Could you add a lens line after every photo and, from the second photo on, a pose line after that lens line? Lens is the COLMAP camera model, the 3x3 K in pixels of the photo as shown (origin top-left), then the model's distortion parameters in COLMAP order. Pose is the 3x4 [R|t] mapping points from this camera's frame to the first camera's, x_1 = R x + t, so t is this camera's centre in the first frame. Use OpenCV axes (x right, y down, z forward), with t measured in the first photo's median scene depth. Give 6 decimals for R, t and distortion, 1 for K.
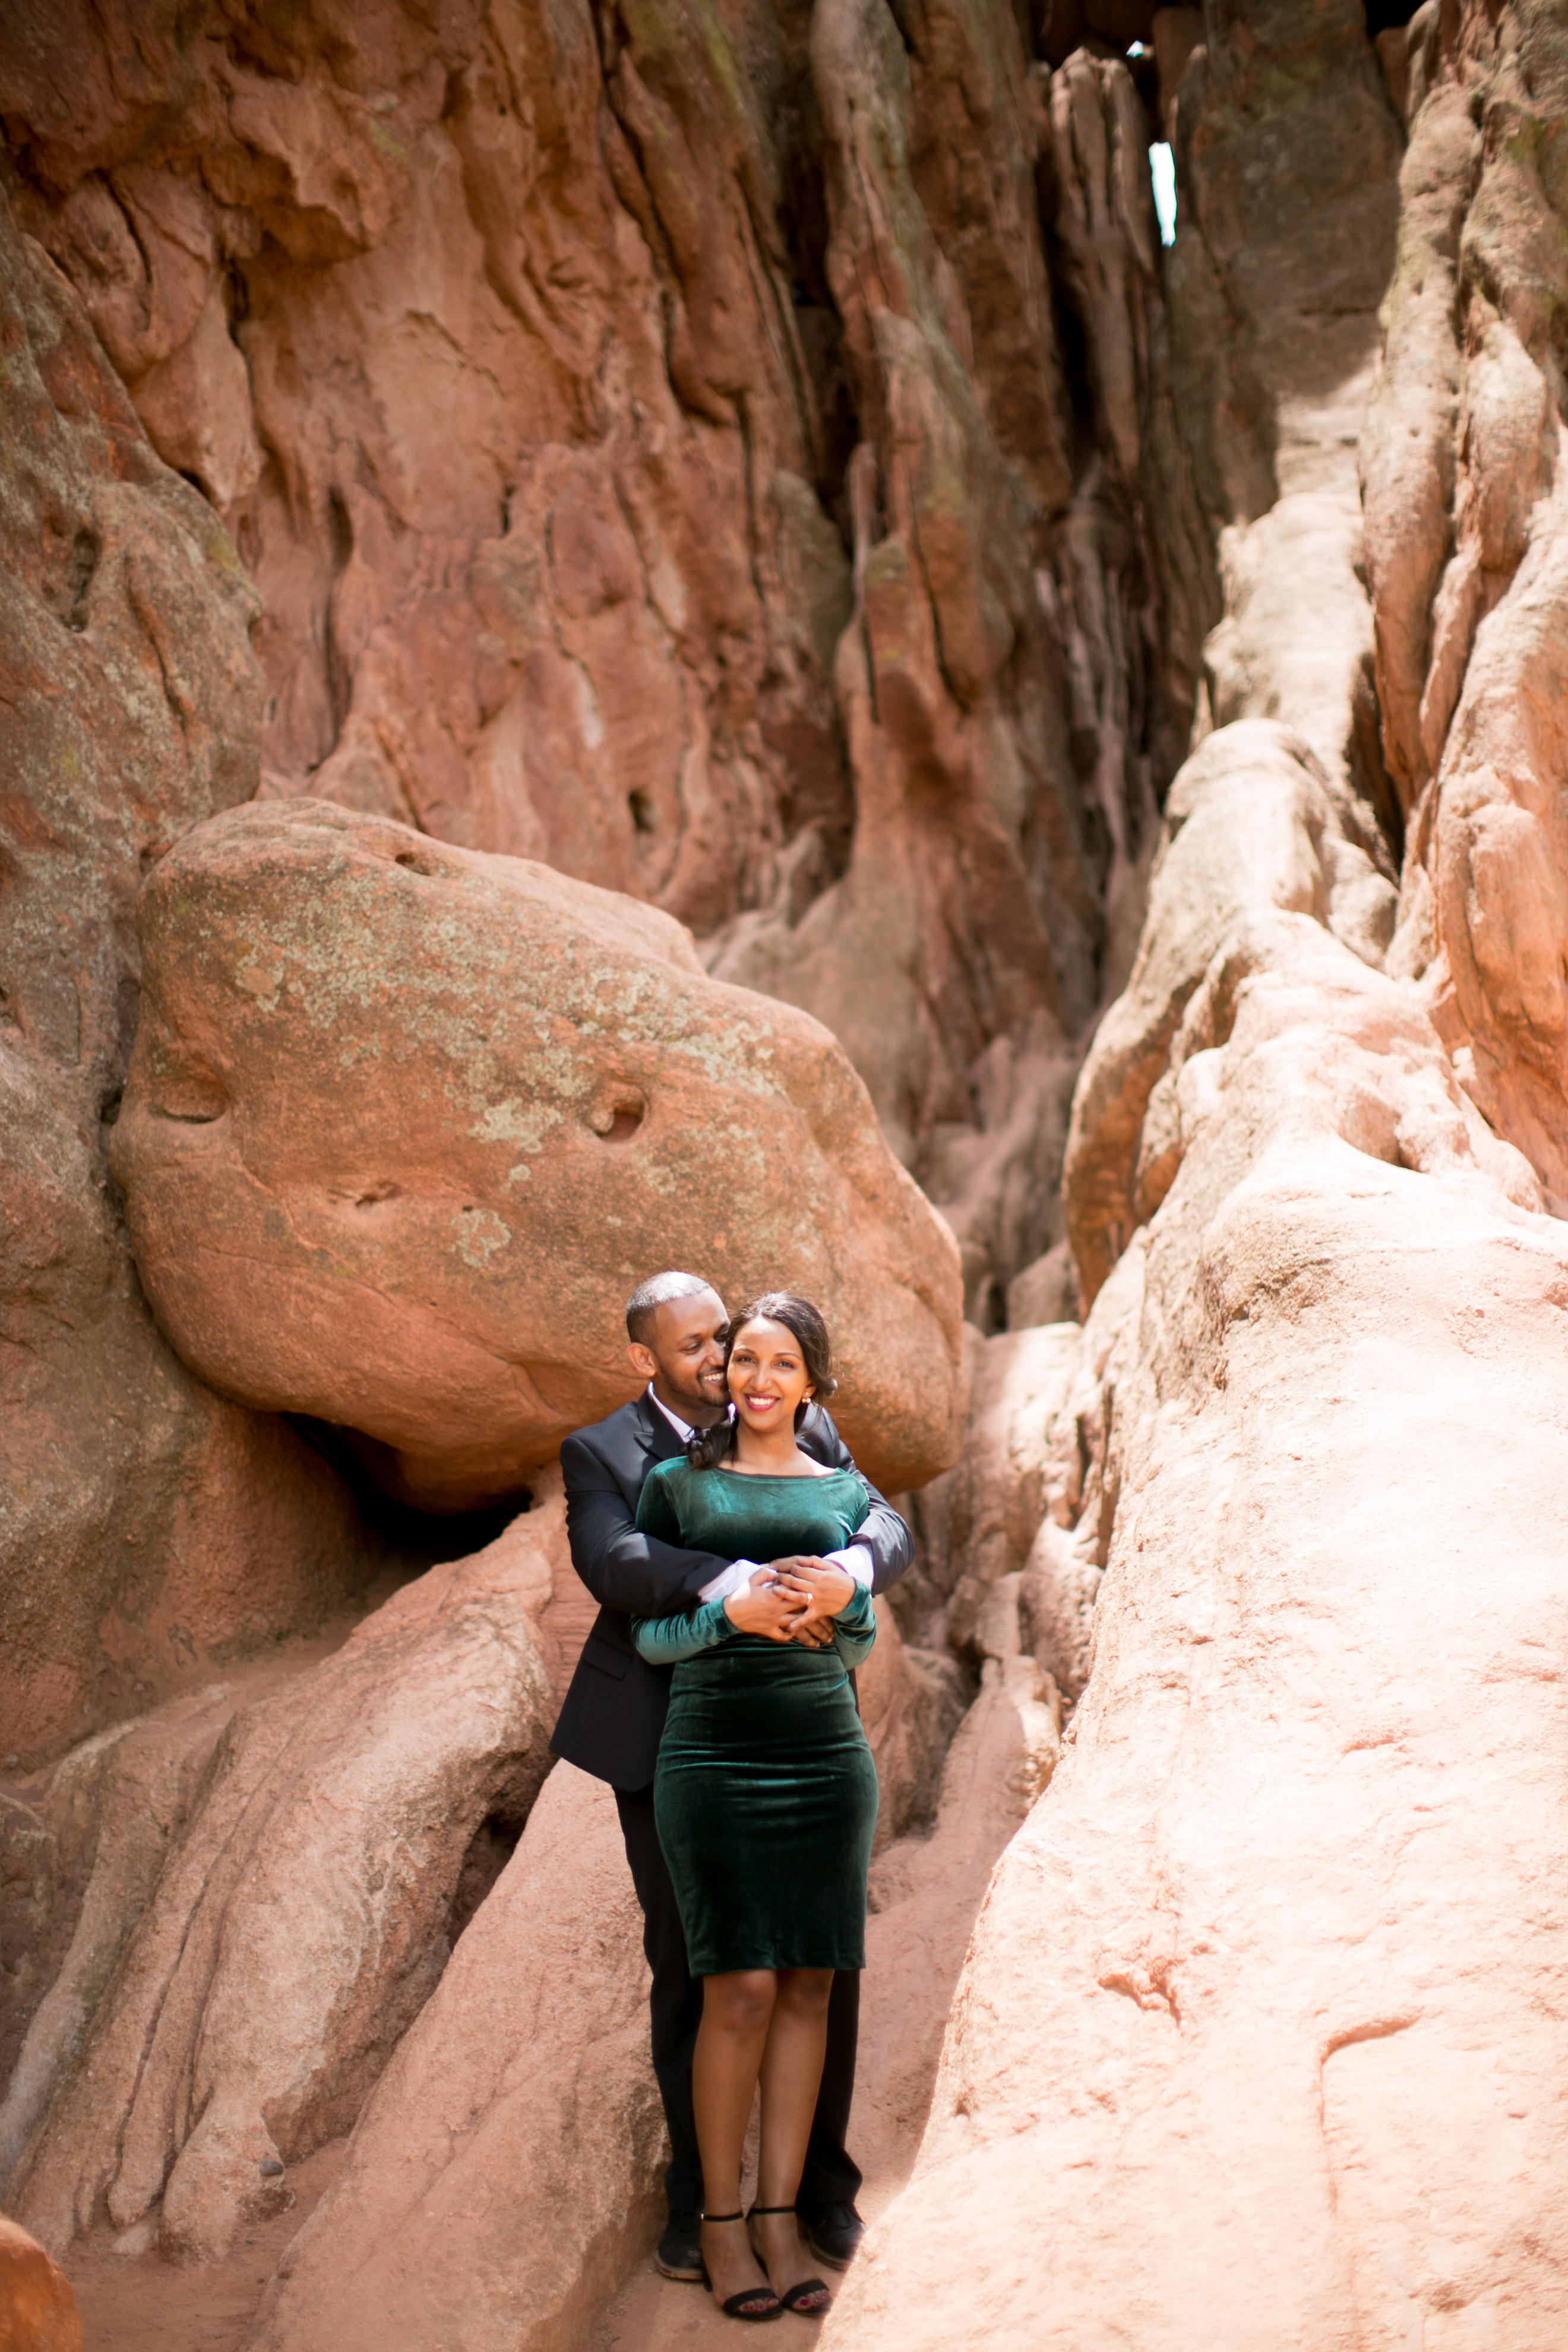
lens RADIAL K [[3320.2, 0, 784.0], [0, 3320.2, 1176.0], [0, 0, 1]] dist [-0.136615, -0.003116]
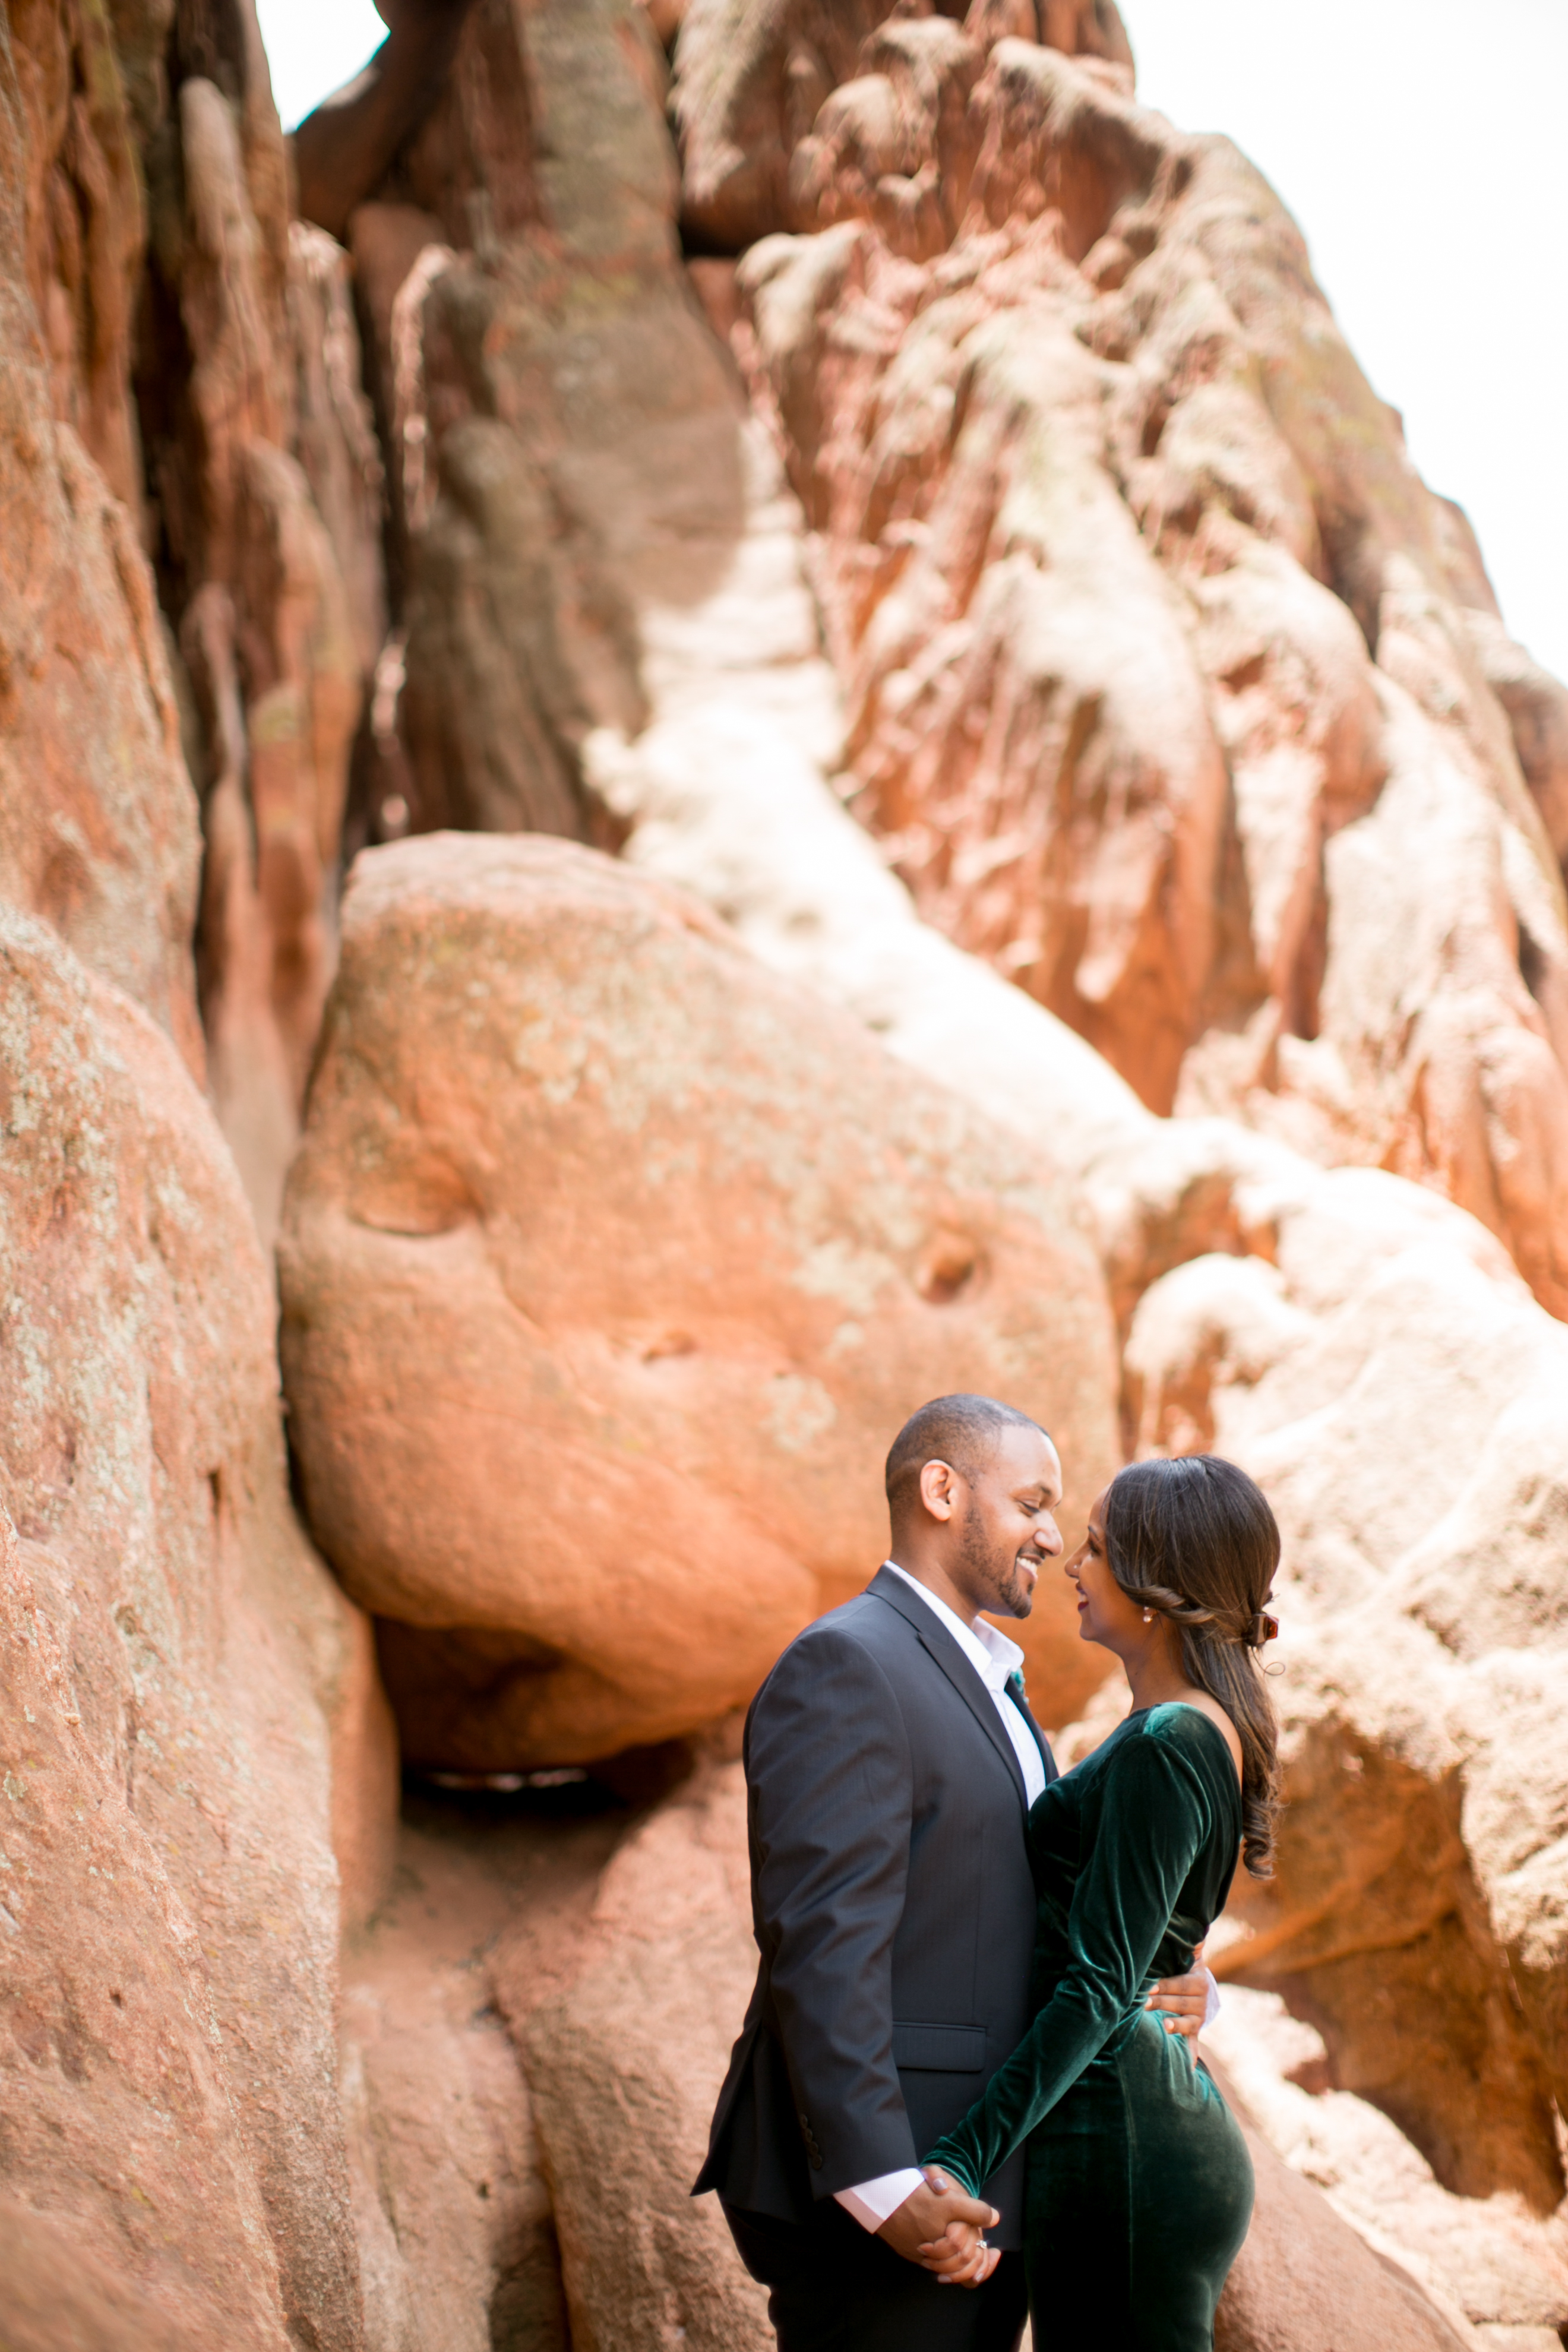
lens RADIAL K [[3326.9, 0, 840.0], [0, 3326.9, 1179.1], [0, 0, 1]] dist [-0.206803, 0.416466]
pose [[0.901370, 0.096939, 0.422061, -0.419200], [-0.060801, 0.993298, -0.098293, 0.039954], [-0.428761, 0.062937, 0.901223, 0.279009]]
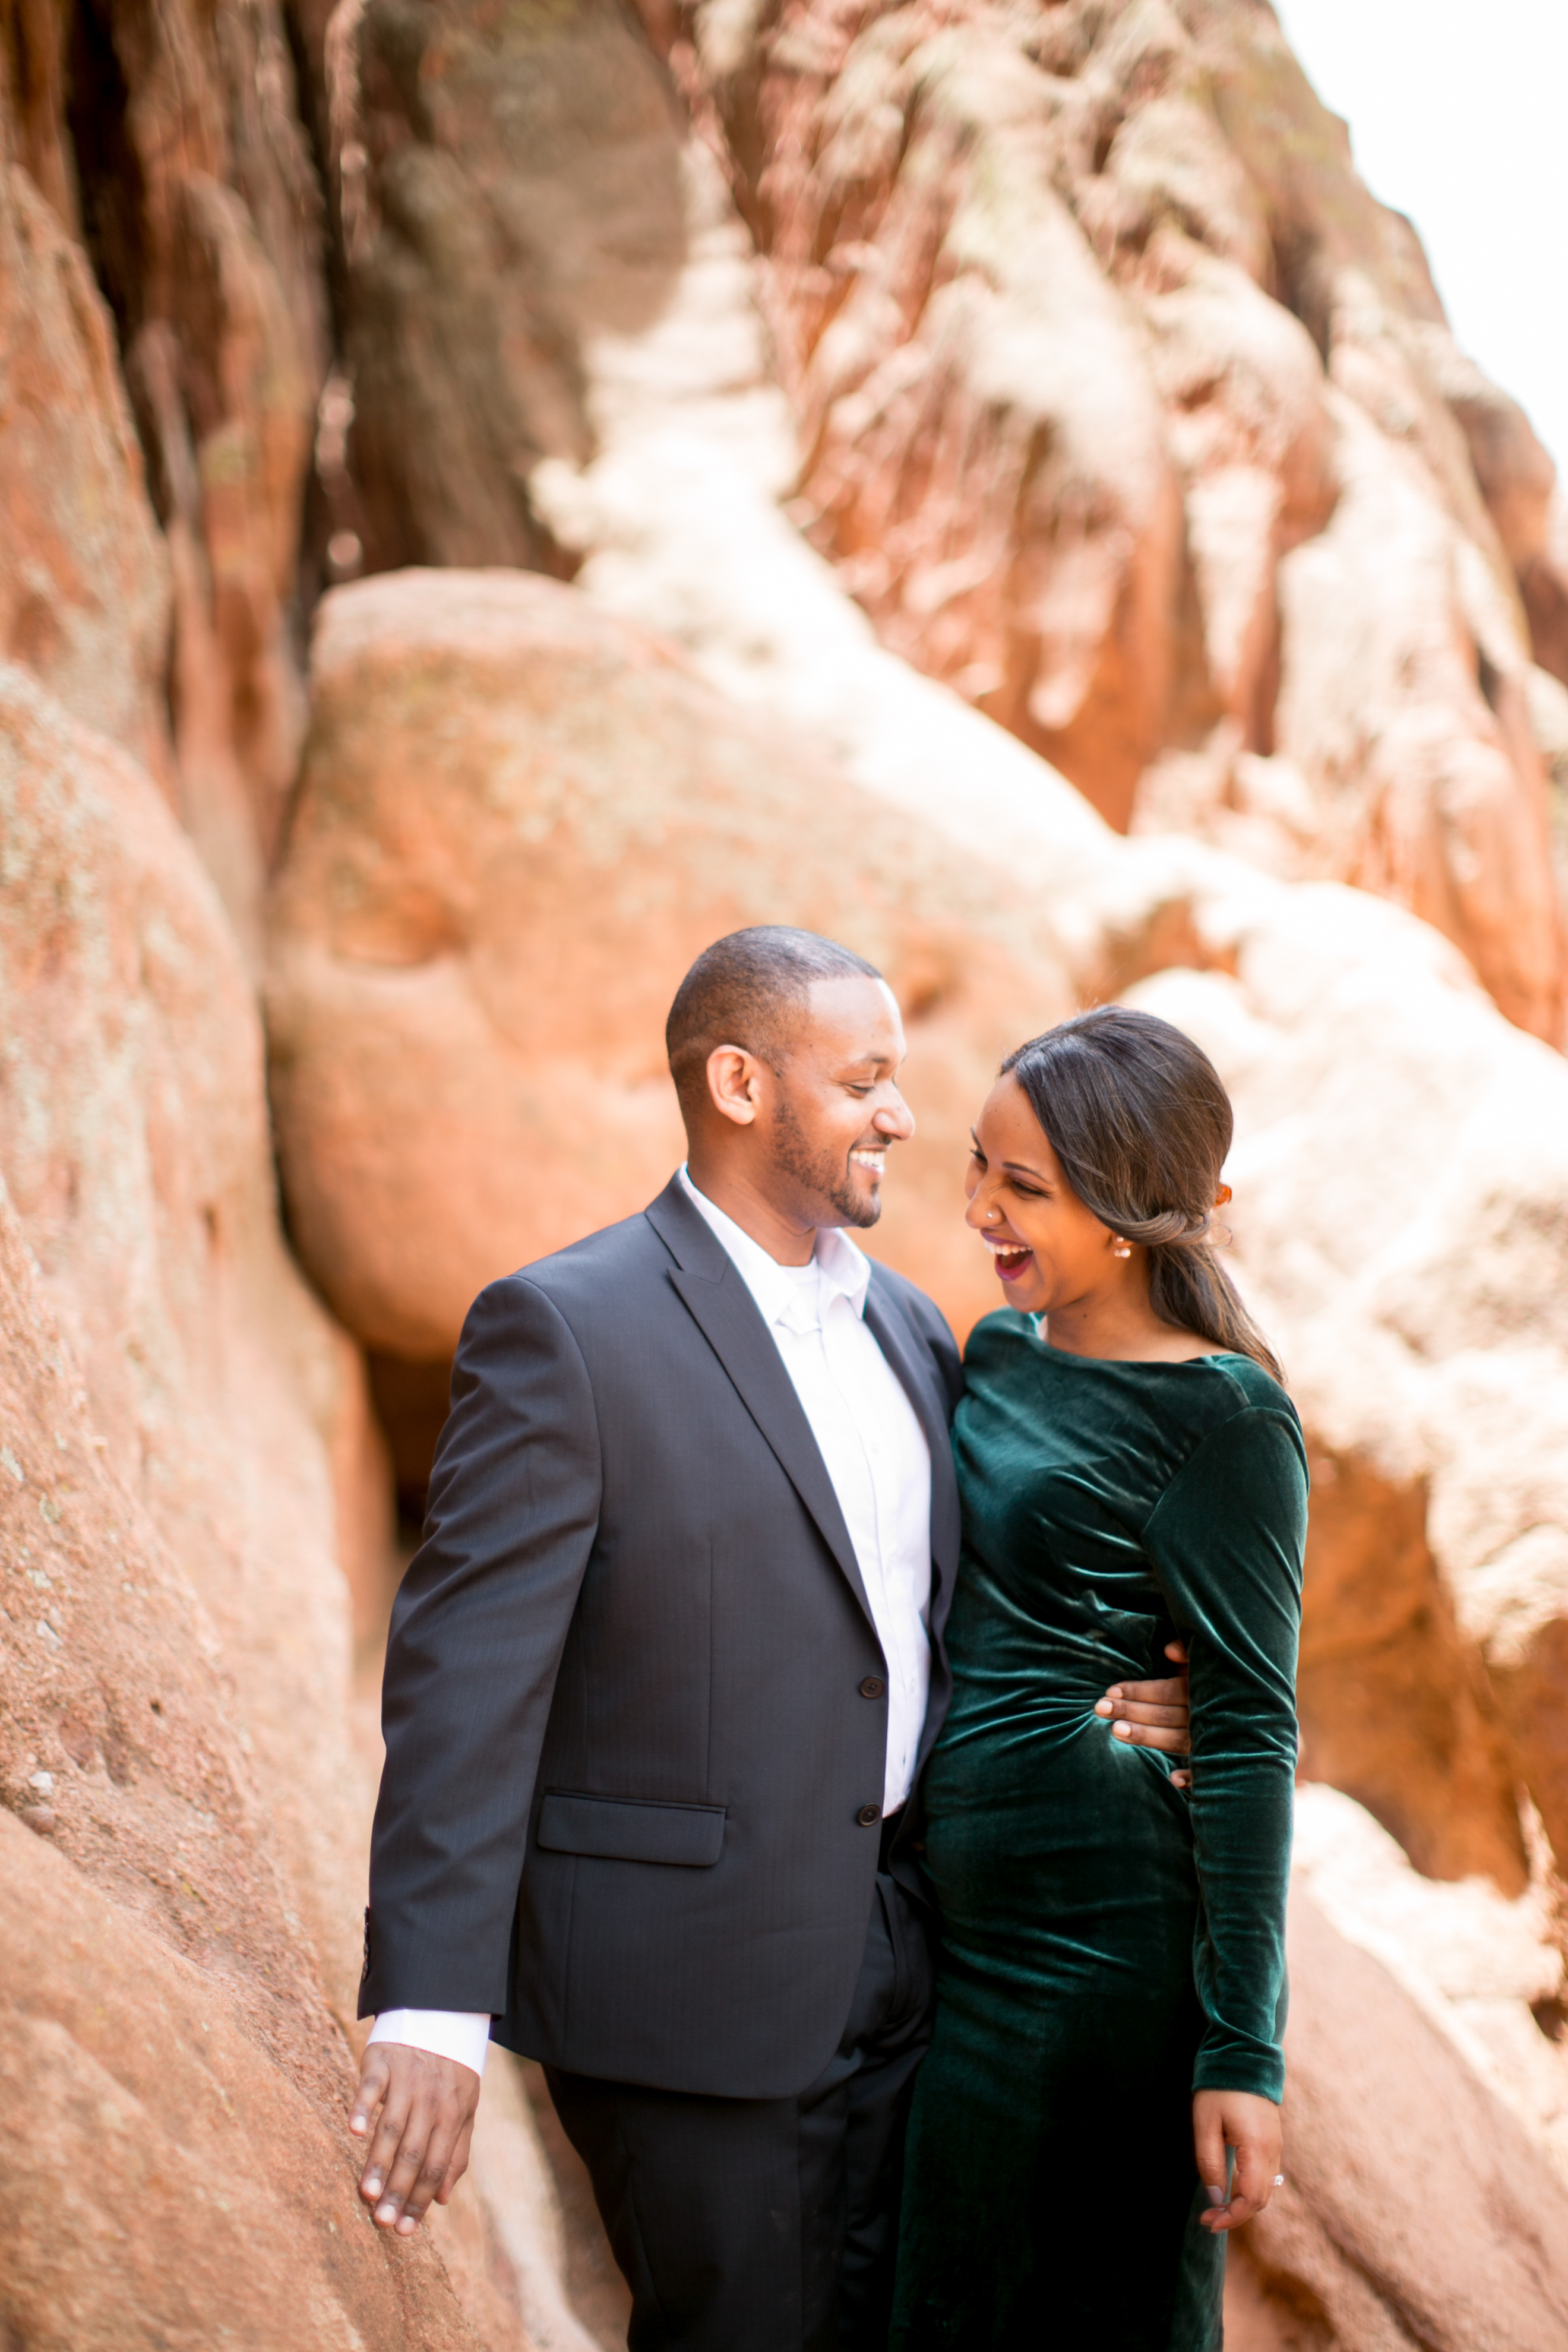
lens RADIAL K [[3326.9, 0, 840.0], [0, 3326.9, 1179.1], [0, 0, 1]] dist [-0.206803, 0.416466]
pose [[0.897446, 0.043386, 0.438986, -0.428487], [-0.039615, 0.999057, -0.017751, 0.041838], [-0.439342, -0.001460, 0.898319, 0.268763]]
